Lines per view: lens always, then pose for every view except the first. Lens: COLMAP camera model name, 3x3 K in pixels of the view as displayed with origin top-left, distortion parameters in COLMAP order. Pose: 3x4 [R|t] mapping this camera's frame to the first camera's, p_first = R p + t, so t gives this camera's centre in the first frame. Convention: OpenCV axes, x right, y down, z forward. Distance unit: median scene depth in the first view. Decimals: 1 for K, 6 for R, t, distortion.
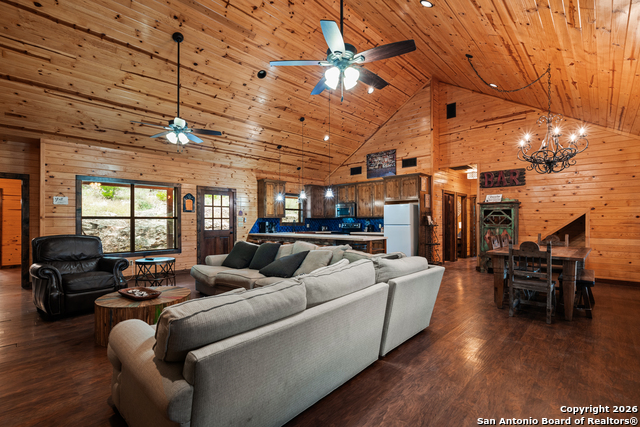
lens RADIAL K [[297.4, 0, 320.0], [0, 297.4, 213.5], [0, 0, 1]] dist [0.000979, 0.000020]
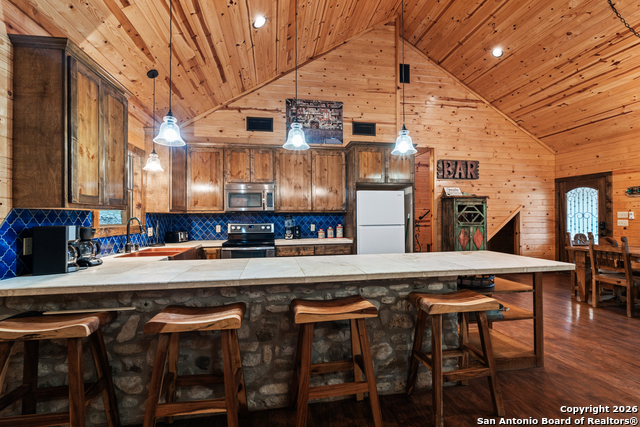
lens RADIAL K [[277.8, 0, 320.0], [0, 277.8, 213.5], [0, 0, 1]] dist [-0.002969, -0.000182]
pose [[0.597180, 0.008203, 0.802065, -0.239170], [-0.016891, 0.999855, 0.002350, 0.013842], [-0.801929, -0.014951, 0.597232, 0.705976]]
